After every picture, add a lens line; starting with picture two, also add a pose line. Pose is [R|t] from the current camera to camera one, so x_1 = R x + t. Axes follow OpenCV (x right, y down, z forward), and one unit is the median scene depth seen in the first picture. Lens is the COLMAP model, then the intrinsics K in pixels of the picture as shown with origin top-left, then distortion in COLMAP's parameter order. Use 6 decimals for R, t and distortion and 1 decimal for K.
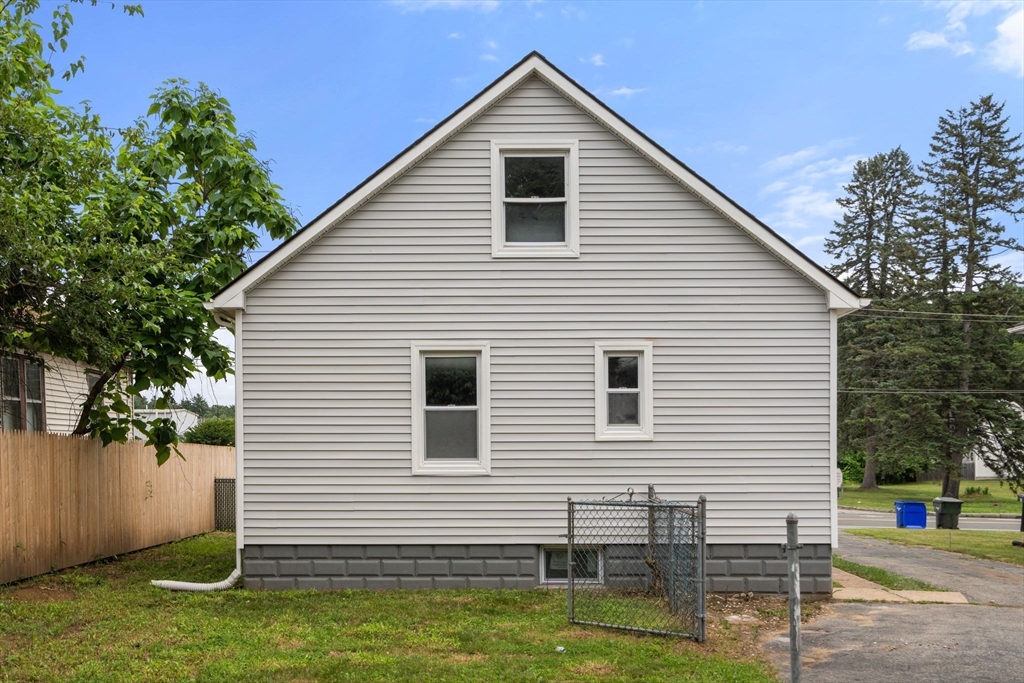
lens RADIAL K [[1047.6, 0, 512.0], [0, 1047.6, 493.9], [0, 0, 1]] dist [0.016929, -0.009410]
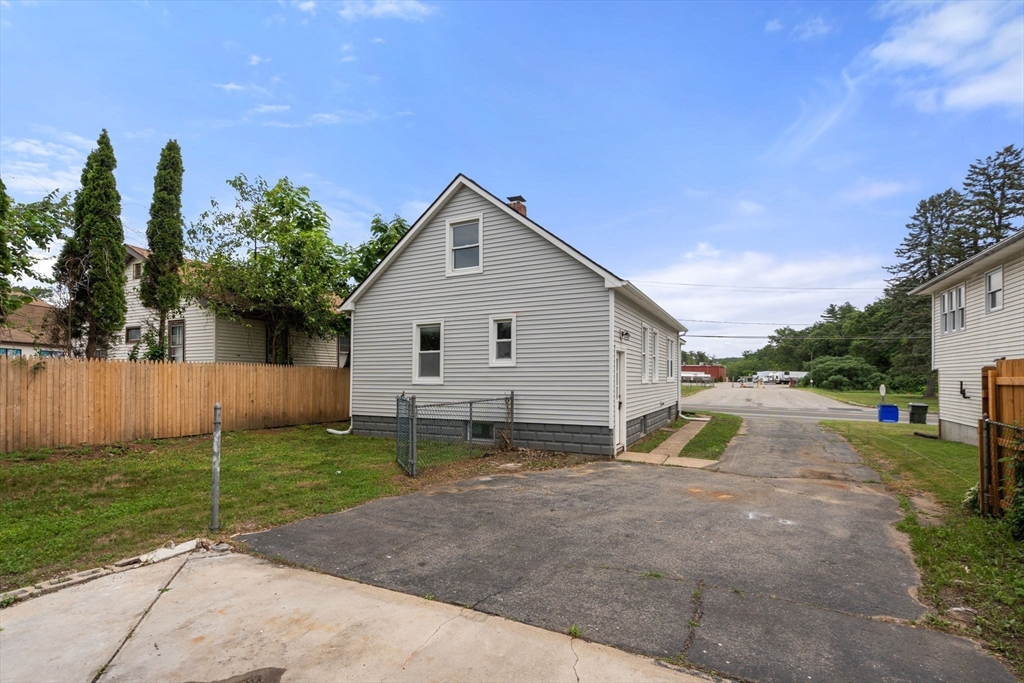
lens RADIAL K [[477.6, 0, 512.3], [0, 477.6, 376.6], [0, 0, 1]] dist [0.001706, 0.000546]
pose [[0.895048, -0.000525, -0.445969, 0.503179], [-0.016211, 0.999300, -0.033712, -0.004348], [0.445674, 0.037404, 0.894413, 0.236291]]
